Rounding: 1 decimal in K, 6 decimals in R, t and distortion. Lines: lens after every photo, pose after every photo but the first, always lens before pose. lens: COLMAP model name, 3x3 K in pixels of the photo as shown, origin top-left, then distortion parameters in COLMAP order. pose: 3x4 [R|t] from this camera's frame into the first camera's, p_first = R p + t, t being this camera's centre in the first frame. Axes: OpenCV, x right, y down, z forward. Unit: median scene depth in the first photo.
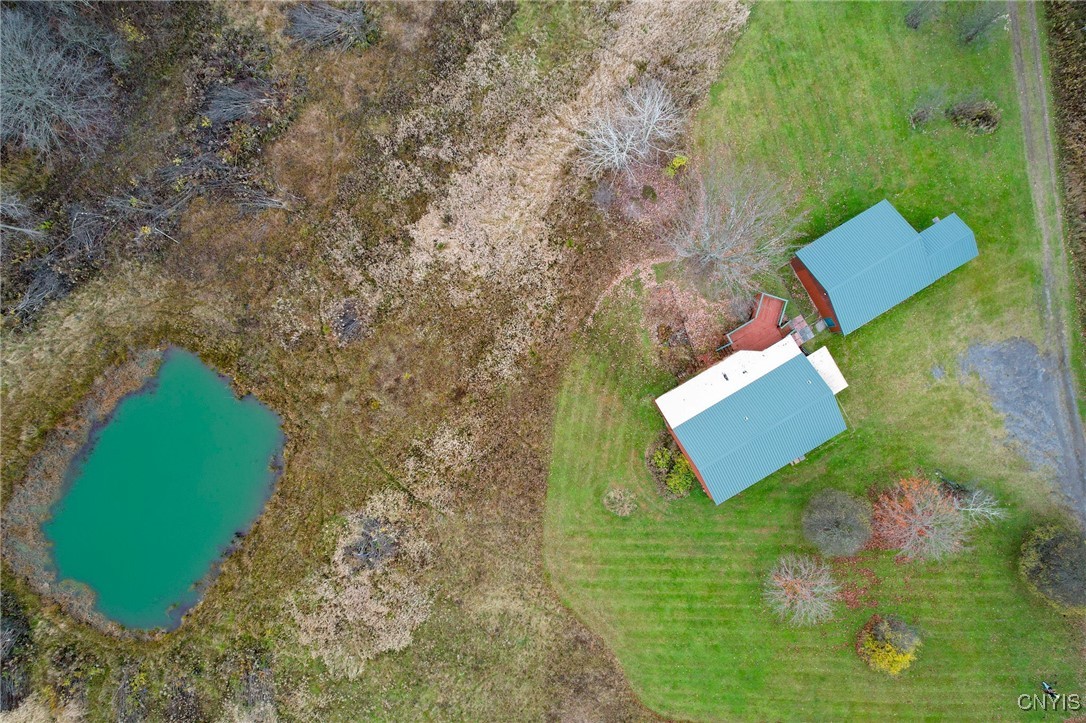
lens RADIAL K [[693.3, 0, 543.0], [0, 693.3, 361.5], [0, 0, 1]] dist [-0.081584, 0.070496]
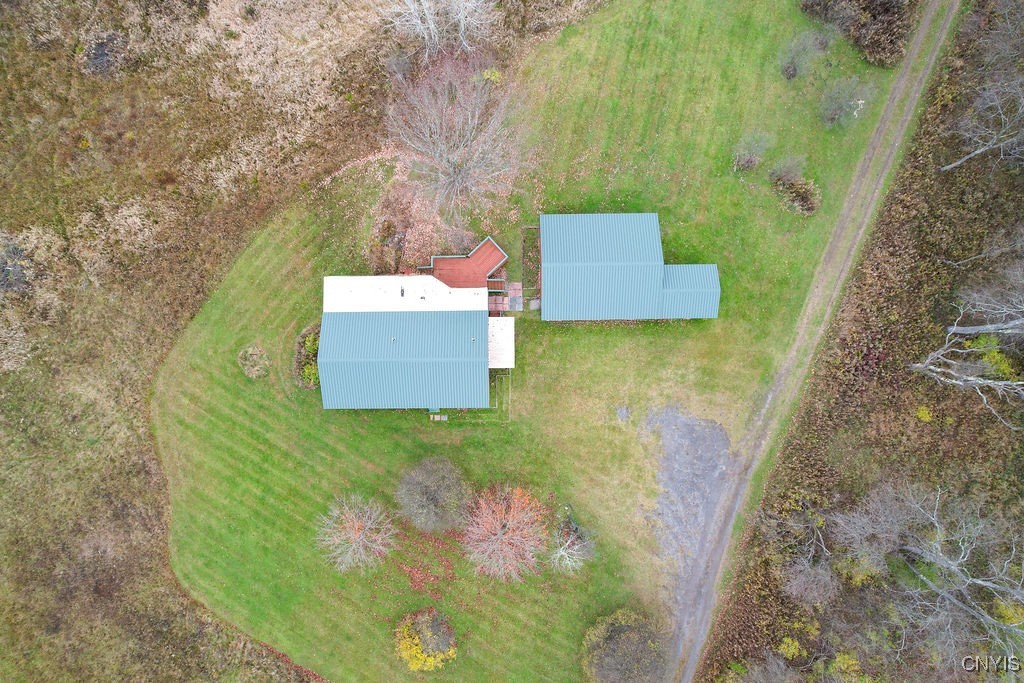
lens RADIAL K [[653.7, 0, 512.0], [0, 653.7, 341.5], [0, 0, 1]] dist [-0.081584, 0.070496]
pose [[0.867962, 0.496487, 0.011949, 0.385607], [-0.496577, 0.867970, 0.006224, 0.001018], [-0.007281, -0.011336, 0.999909, 0.123522]]
